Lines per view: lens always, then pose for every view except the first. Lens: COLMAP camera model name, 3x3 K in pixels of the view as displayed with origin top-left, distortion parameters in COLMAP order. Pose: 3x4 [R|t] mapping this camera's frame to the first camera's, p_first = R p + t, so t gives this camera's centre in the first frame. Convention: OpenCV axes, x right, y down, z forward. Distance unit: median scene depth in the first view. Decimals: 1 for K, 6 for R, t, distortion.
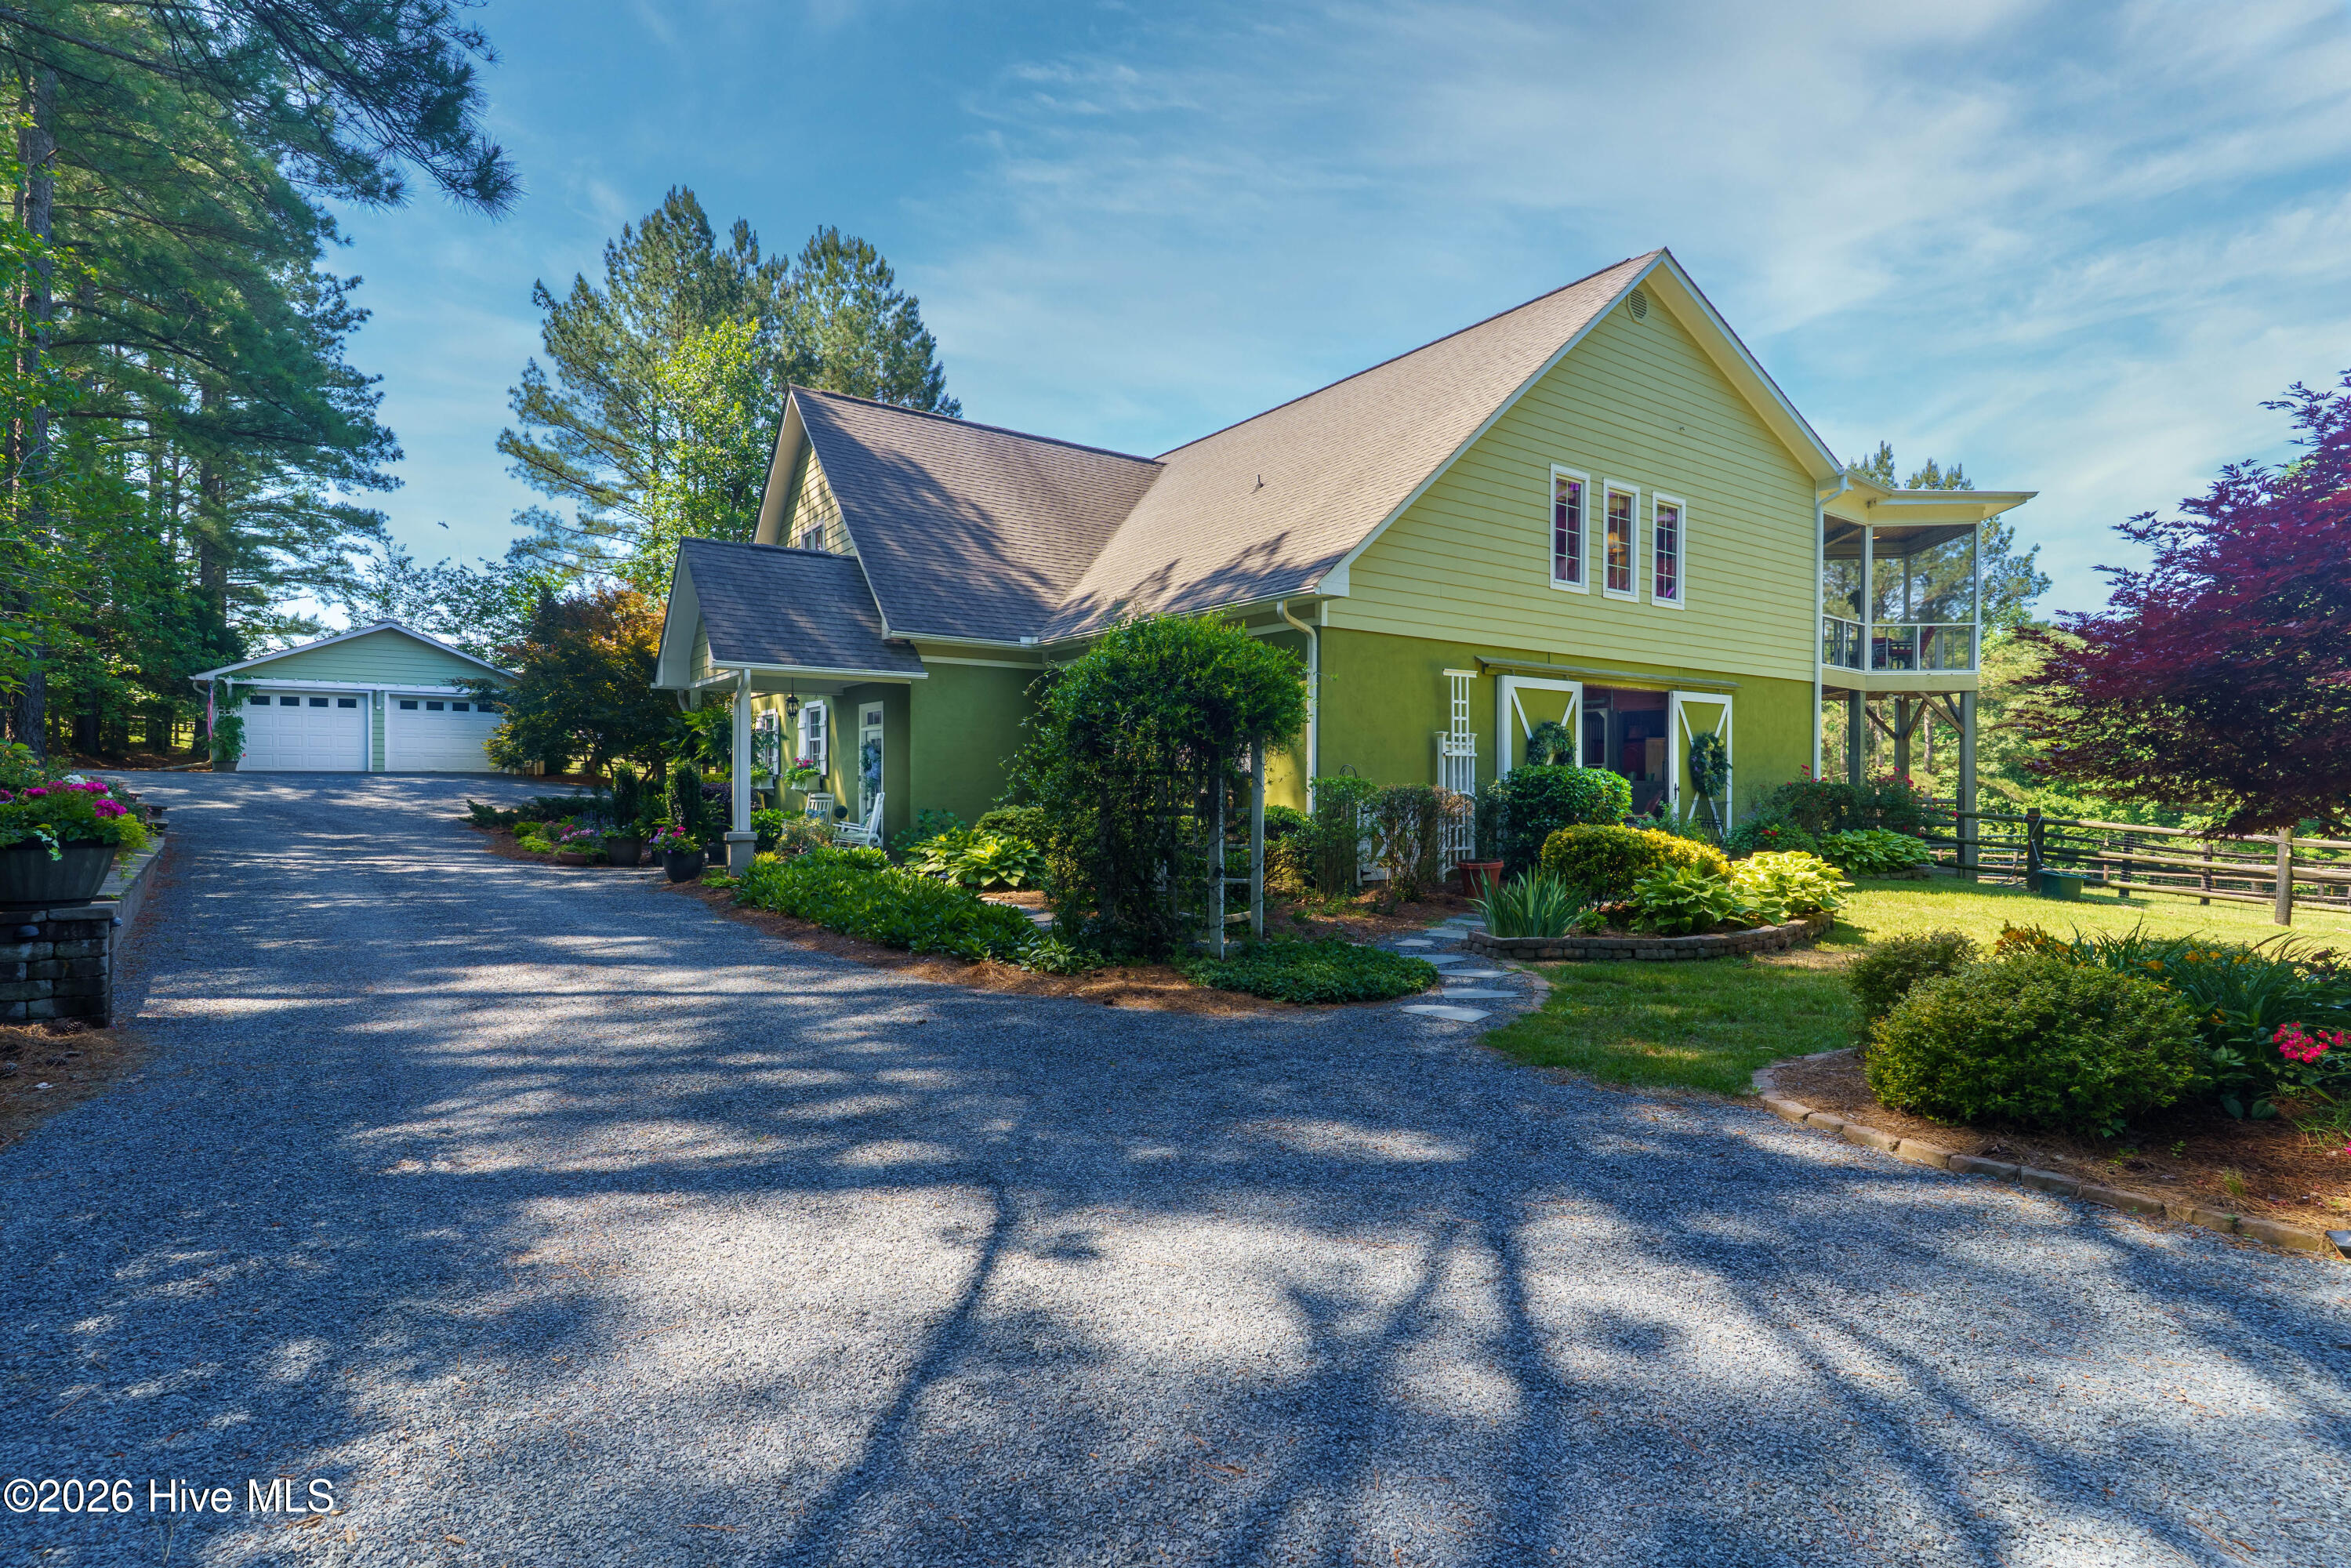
lens RADIAL K [[1128.9, 0, 1175.5], [0, 1128.9, 784.0], [0, 0, 1]] dist [0.002560, -0.001158]
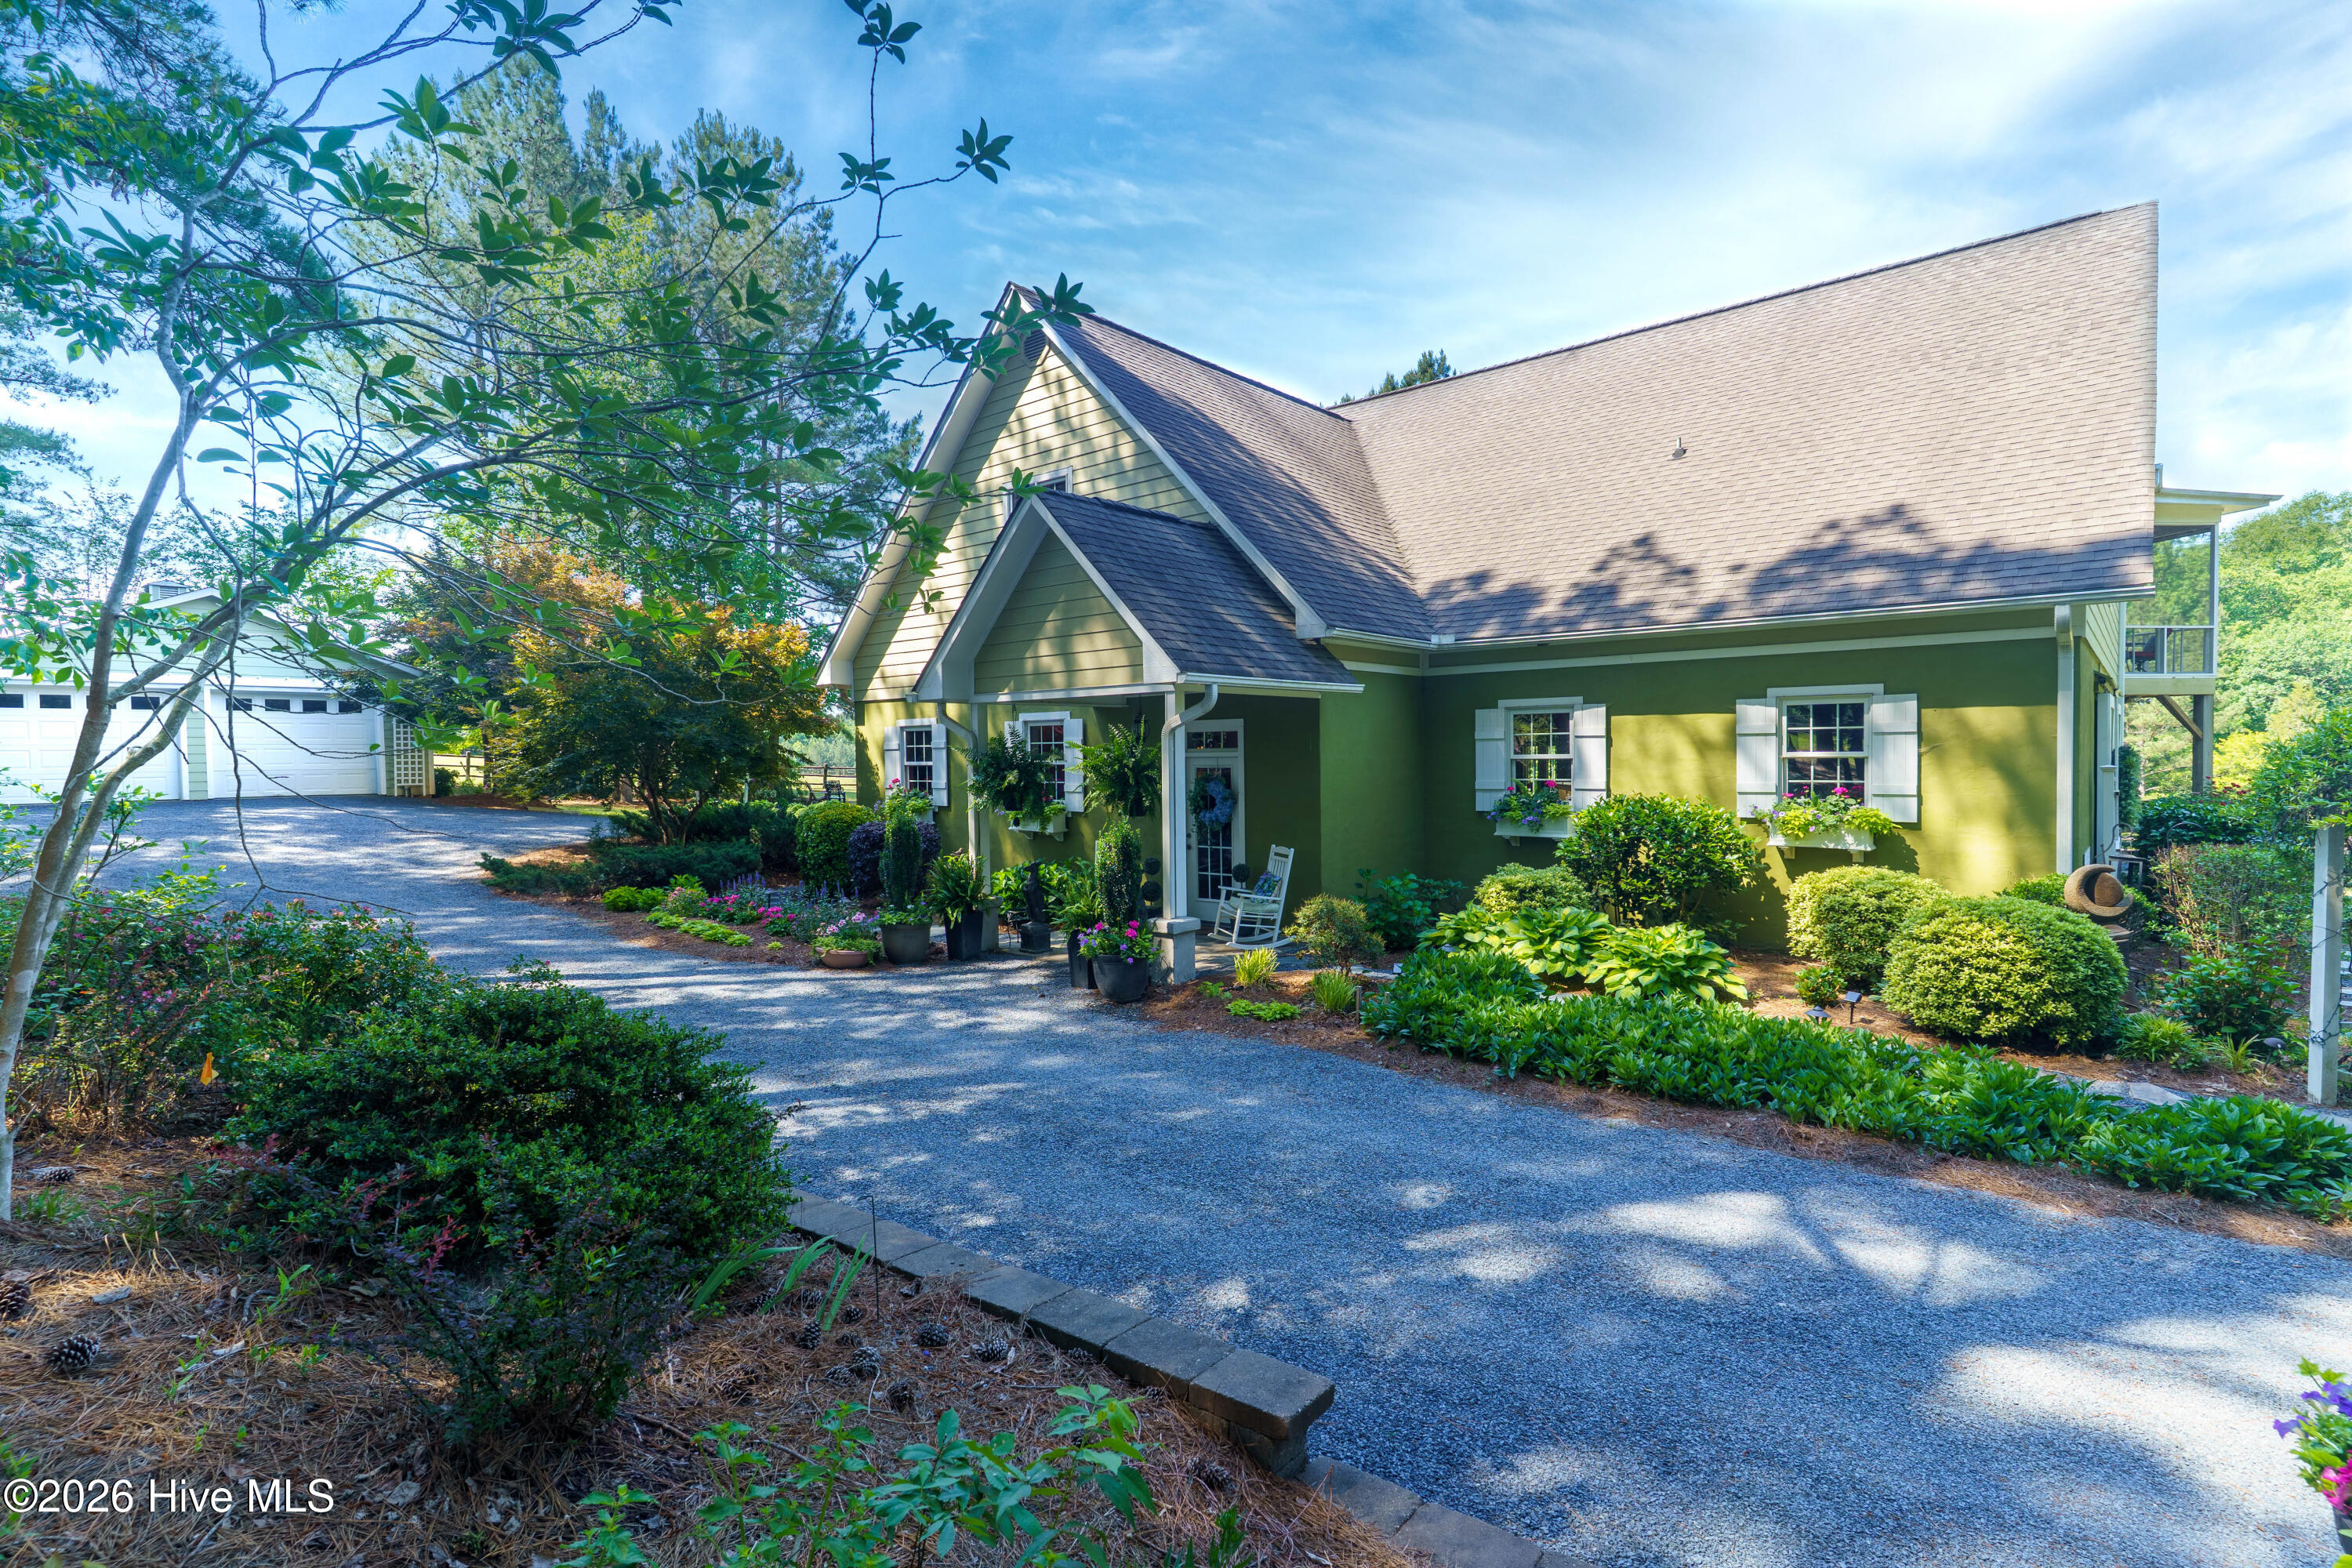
lens RADIAL K [[1129.3, 0, 1176.0], [0, 1129.3, 784.0], [0, 0, 1]] dist [0.002560, -0.001158]
pose [[0.971070, -0.020433, 0.237920, -0.416948], [0.015042, 0.999588, 0.024452, -0.043123], [-0.238322, -0.020166, 0.970977, 0.254176]]
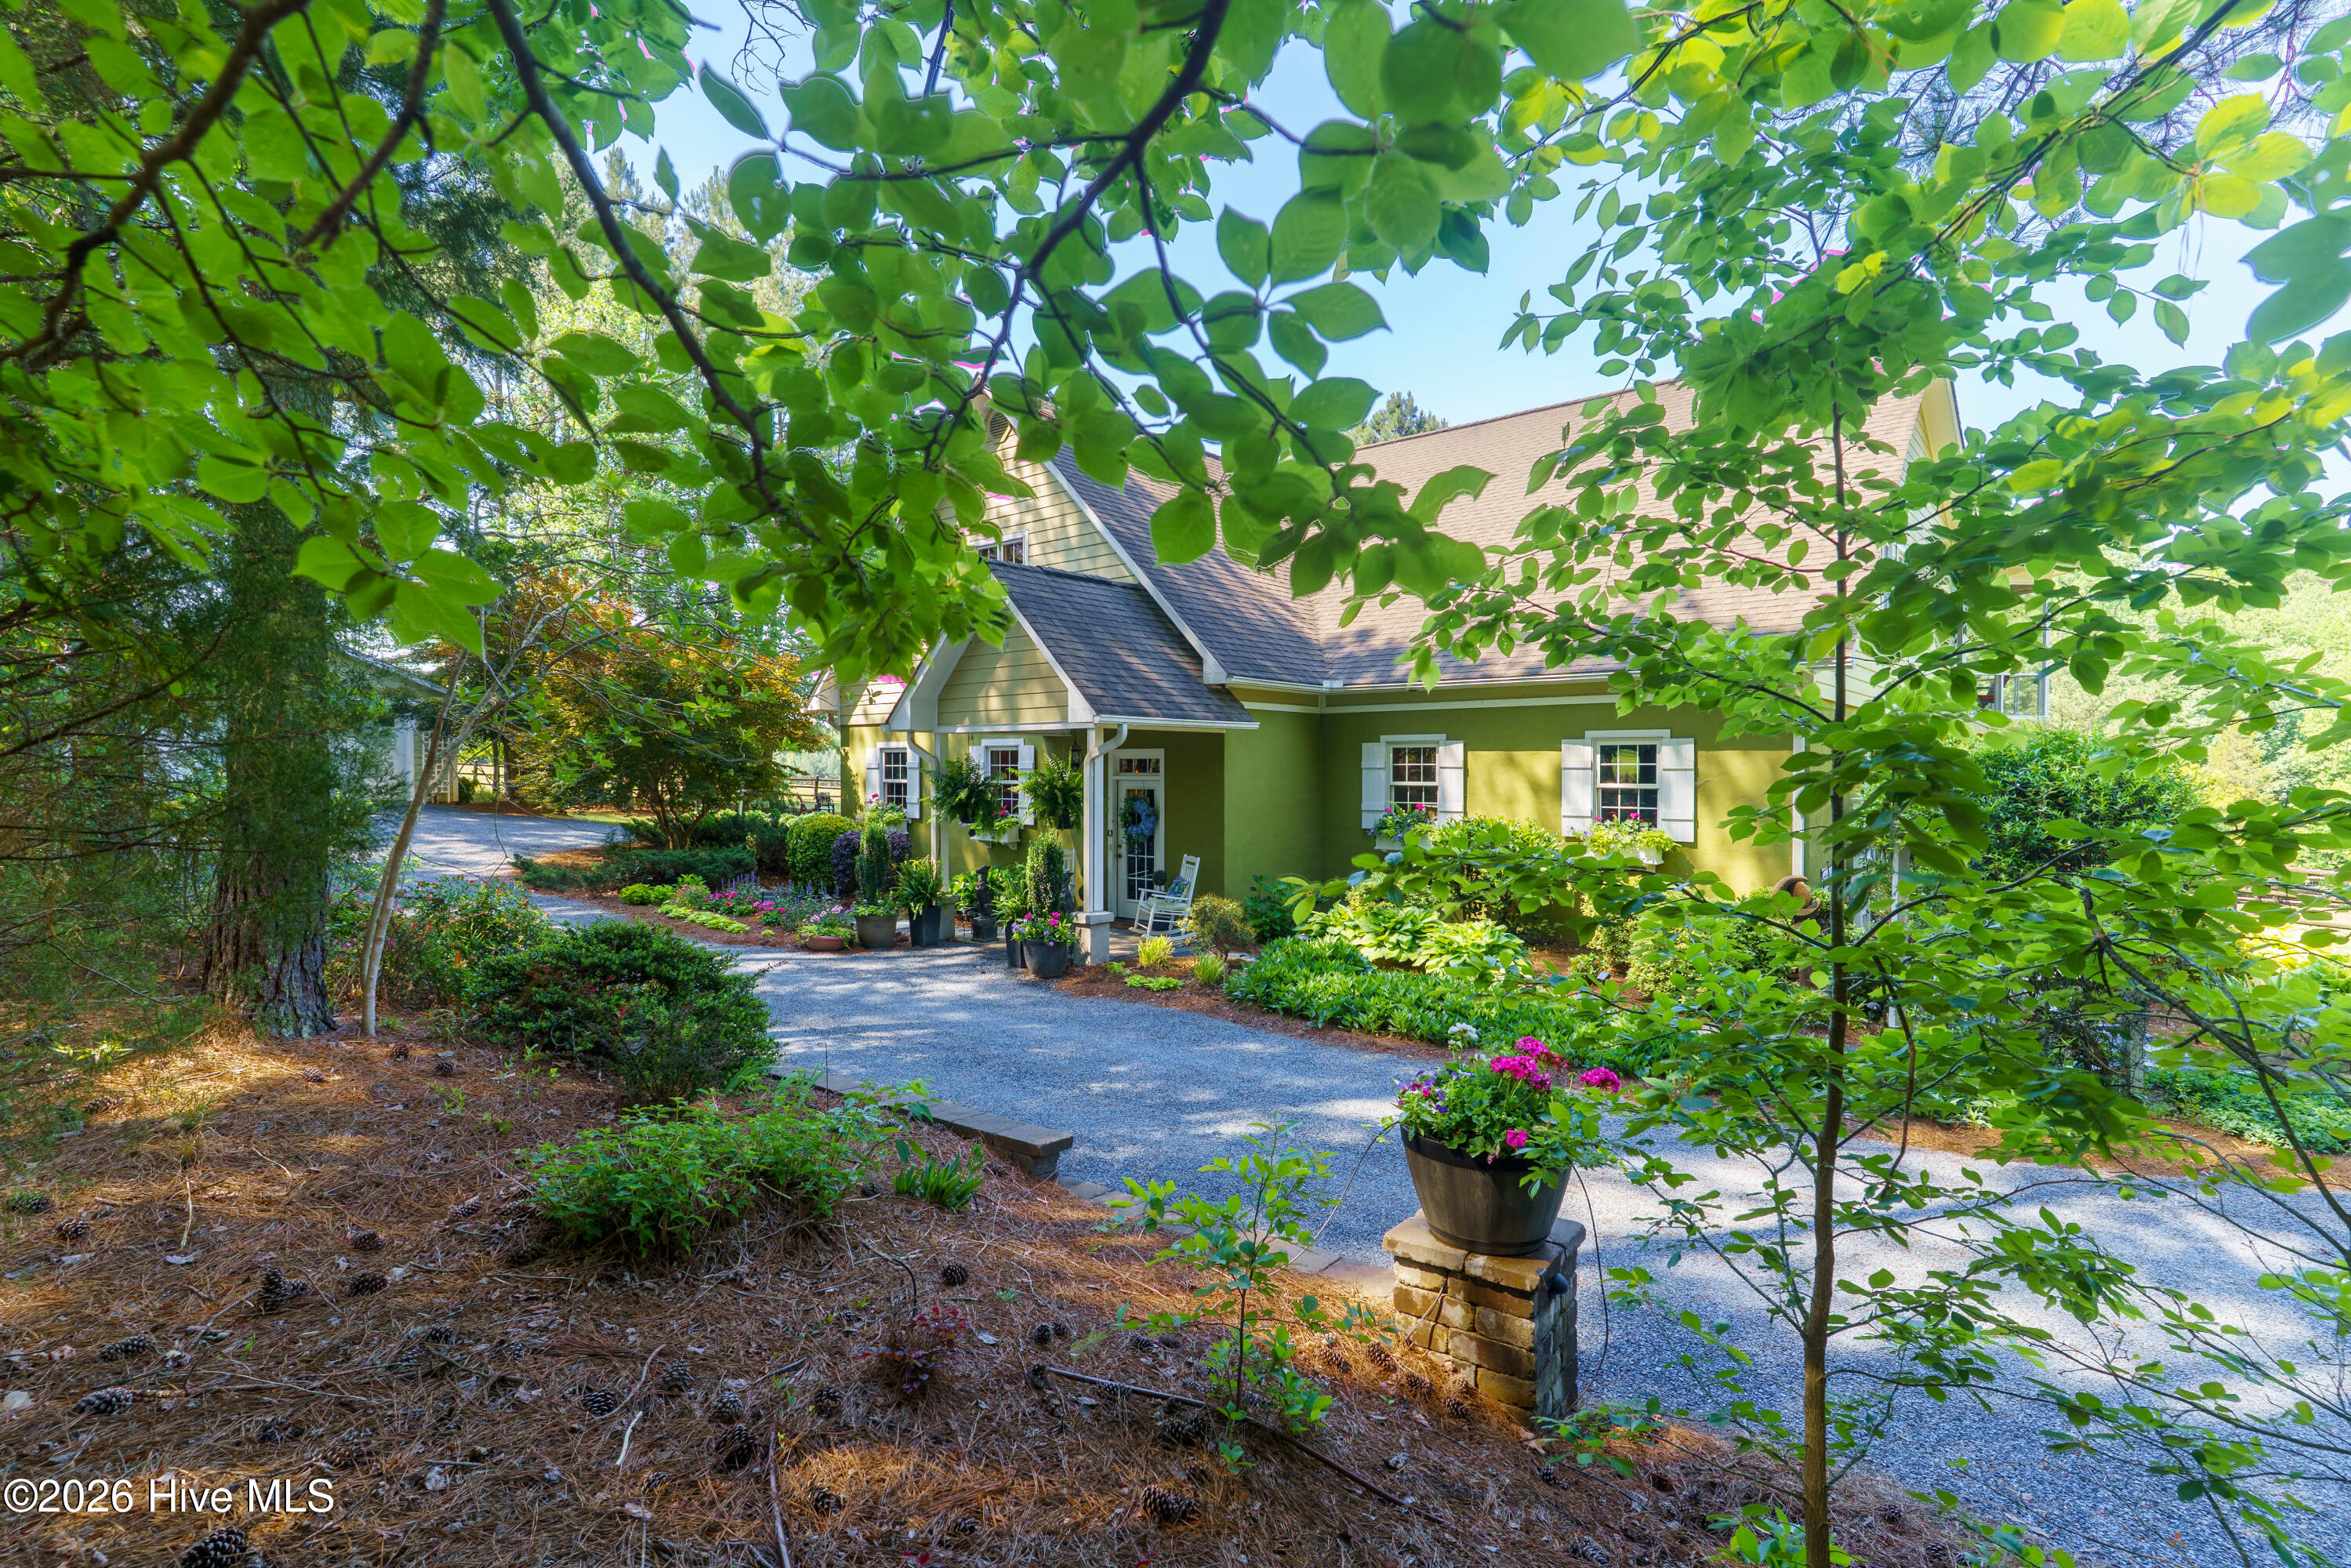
lens RADIAL K [[1128.9, 0, 1175.5], [0, 1128.9, 784.0], [0, 0, 1]] dist [0.002560, -0.001158]
pose [[0.969843, -0.004452, 0.243689, -0.405374], [0.001713, 0.999933, 0.011449, -0.048690], [-0.243723, -0.010686, 0.969786, 0.125152]]
